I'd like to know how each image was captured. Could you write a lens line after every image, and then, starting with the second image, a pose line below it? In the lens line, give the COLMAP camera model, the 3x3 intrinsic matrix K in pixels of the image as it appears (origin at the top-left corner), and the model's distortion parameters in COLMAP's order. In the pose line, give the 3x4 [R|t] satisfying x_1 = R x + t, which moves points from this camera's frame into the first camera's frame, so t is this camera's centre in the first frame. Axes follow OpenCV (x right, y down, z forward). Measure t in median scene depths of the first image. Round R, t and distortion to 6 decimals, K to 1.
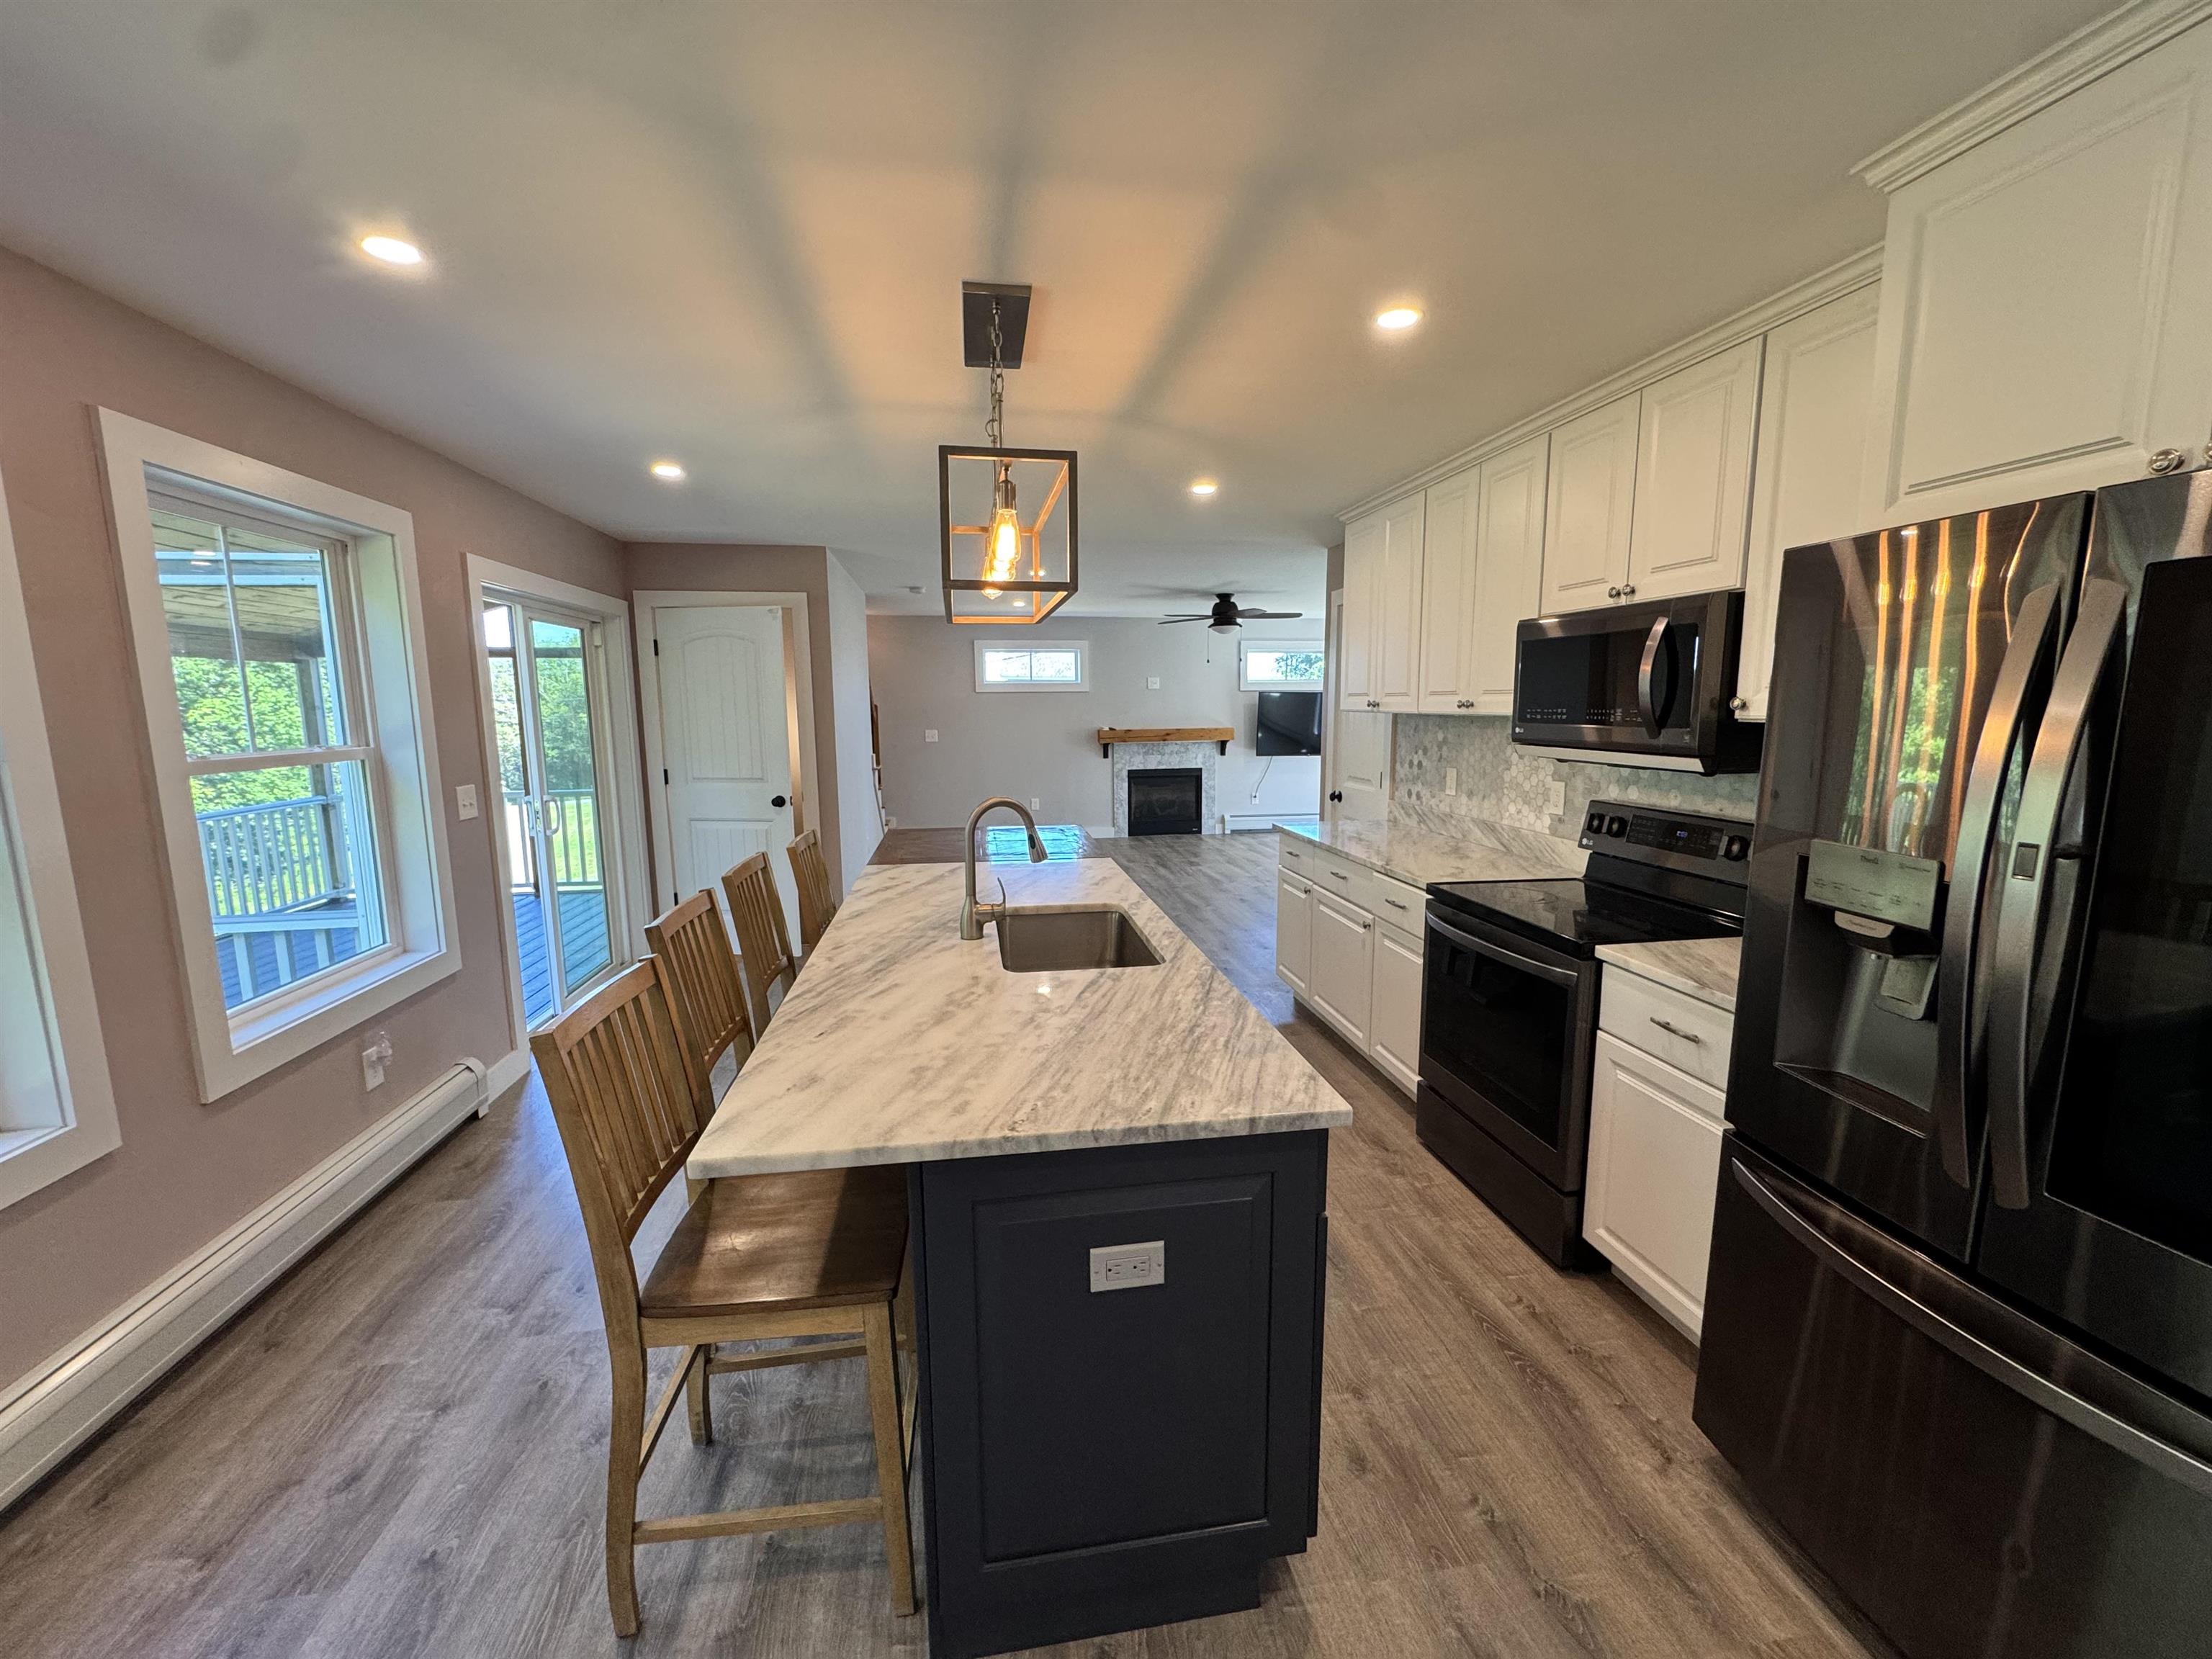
lens RADIAL K [[885.4, 0, 1106.0], [0, 885.4, 829.5], [0, 0, 1]] dist [-0.002234, 0.000087]
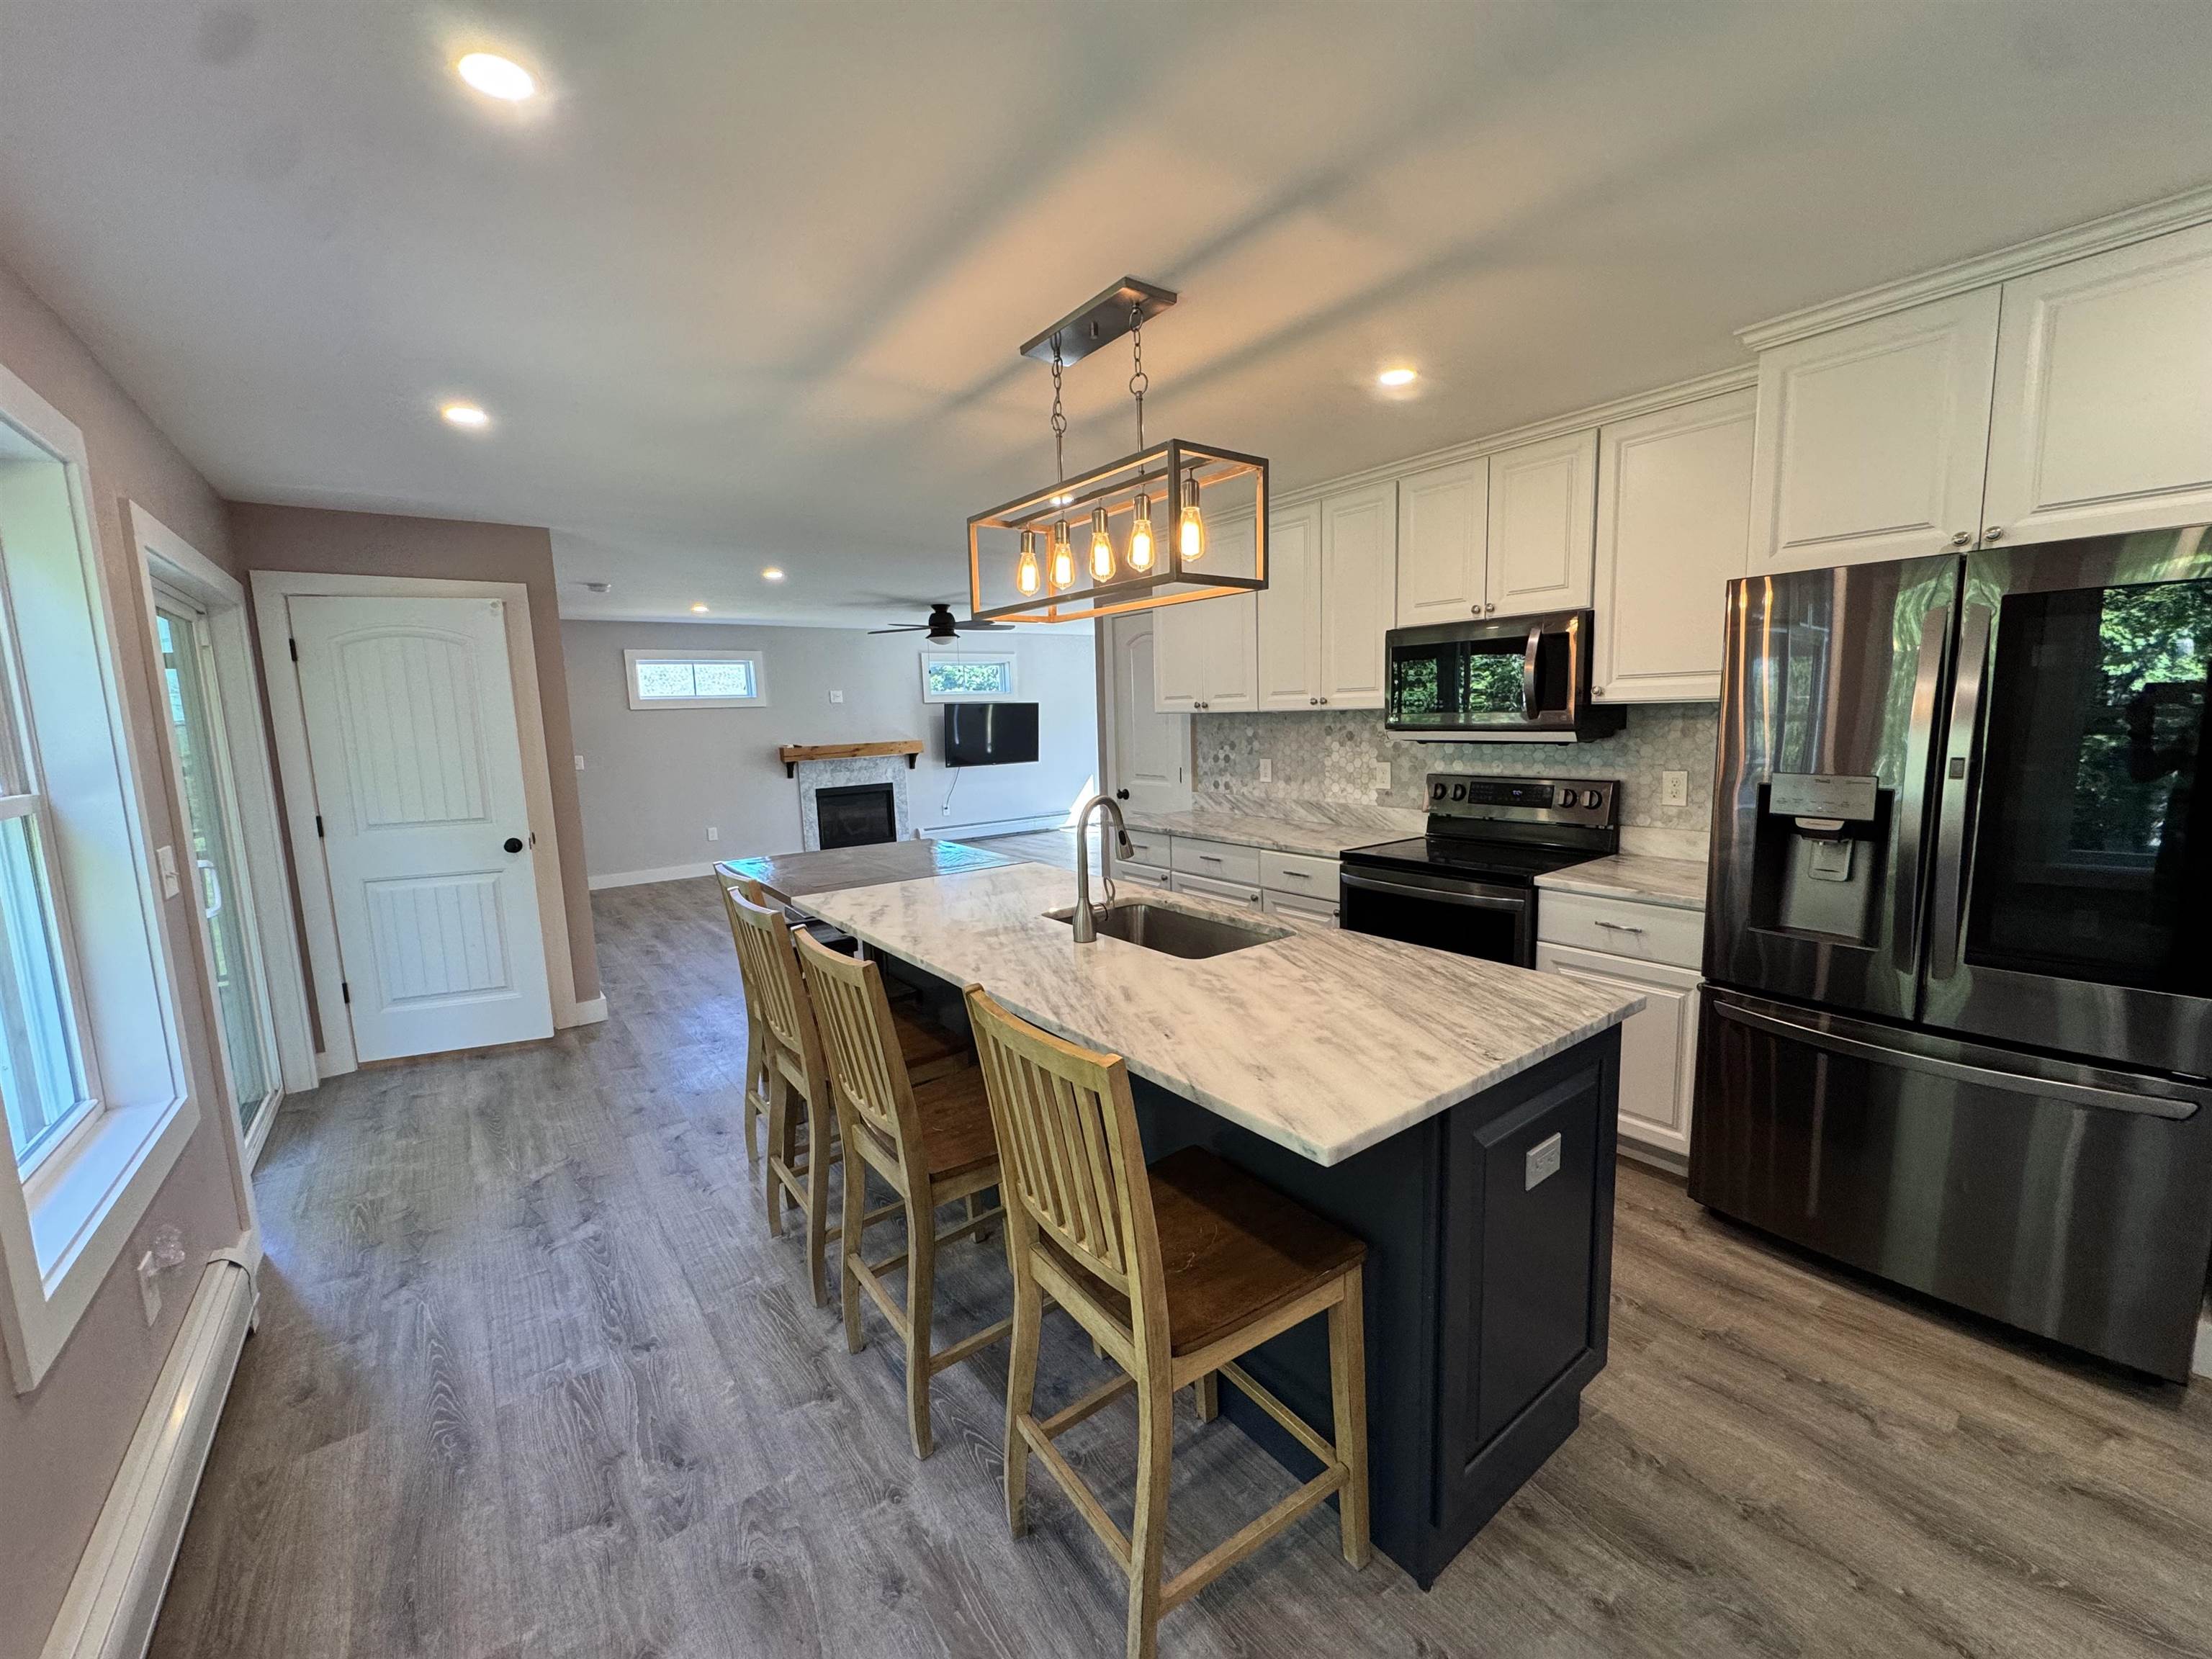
lens RADIAL K [[885.4, 0, 1106.0], [0, 885.4, 829.5], [0, 0, 1]] dist [-0.002234, 0.000087]
pose [[0.884147, -0.082826, 0.459809, -0.454306], [0.091342, 0.995813, 0.003740, -0.000922], [-0.458193, 0.038693, 0.888010, 0.094238]]
